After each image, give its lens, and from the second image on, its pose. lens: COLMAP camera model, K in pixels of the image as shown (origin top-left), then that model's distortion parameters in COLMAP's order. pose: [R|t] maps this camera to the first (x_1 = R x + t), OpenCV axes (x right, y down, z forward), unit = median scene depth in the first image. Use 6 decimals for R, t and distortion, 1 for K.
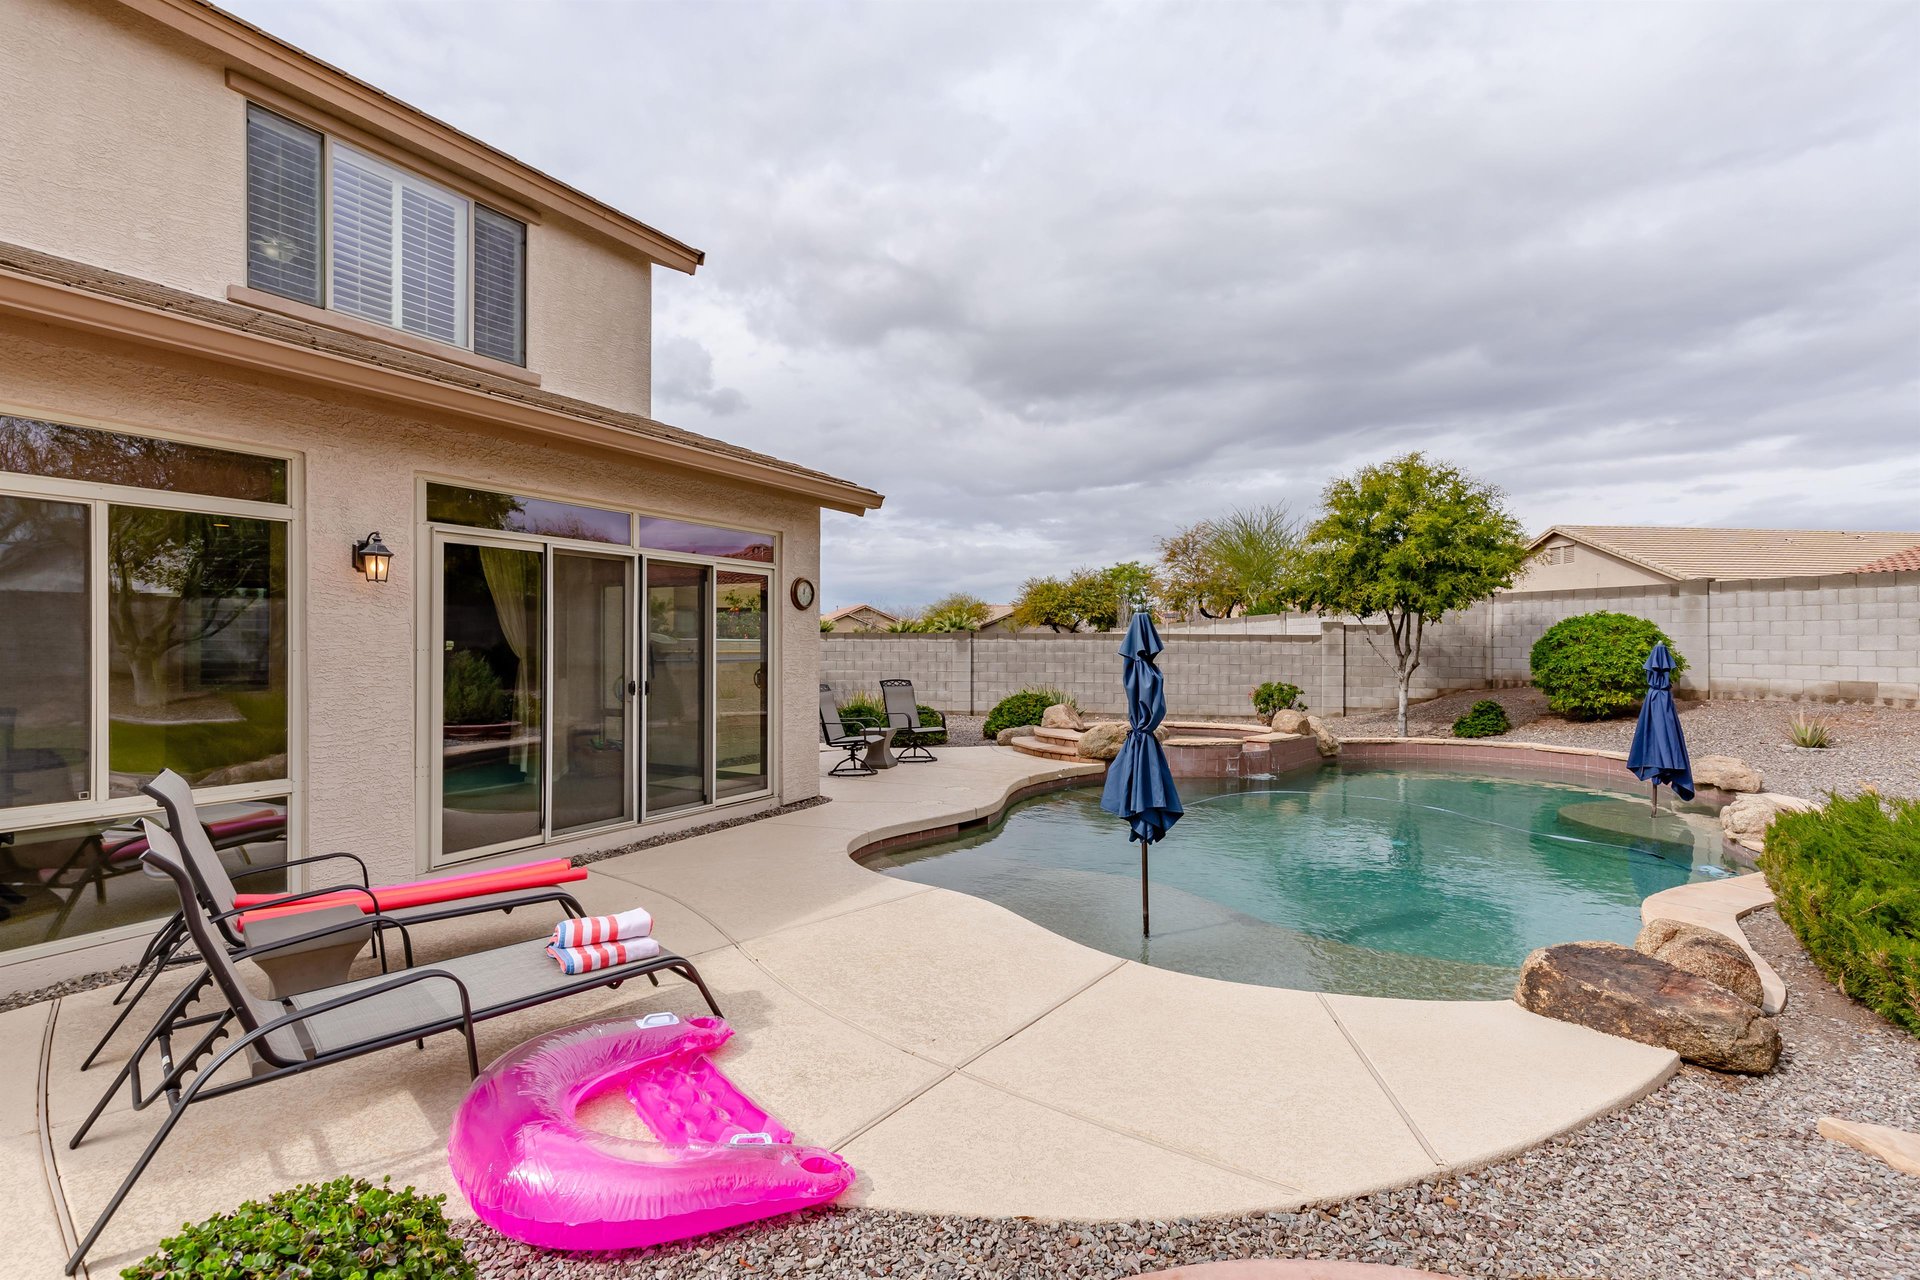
lens RADIAL K [[874.6, 0, 946.4], [0, 874.6, 638.5], [0, 0, 1]] dist [-0.001399, -0.002534]
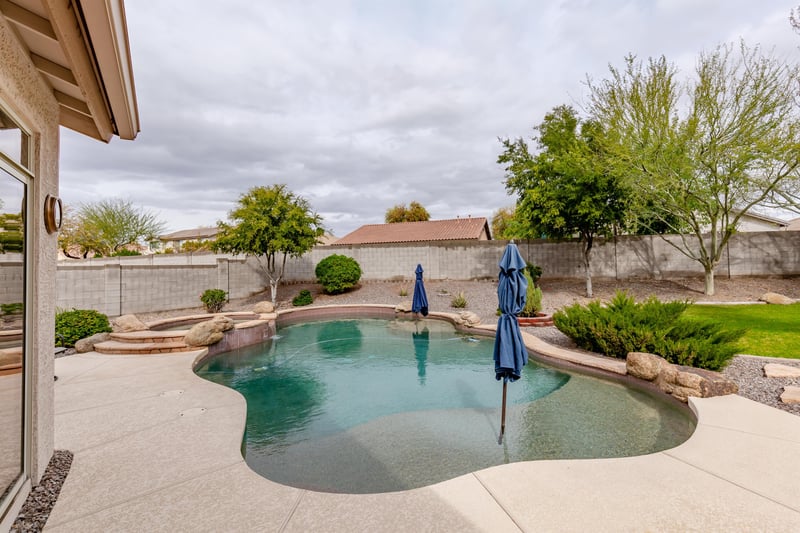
lens RADIAL K [[364.4, 0, 394.5], [0, 364.4, 260.2], [0, 0, 1]] dist [-0.001399, -0.002534]
pose [[0.447553, -0.000863, 0.894257, -0.146451], [0.020907, 0.999736, -0.009498, 0.002284], [-0.894013, 0.022947, 0.447453, 0.259113]]
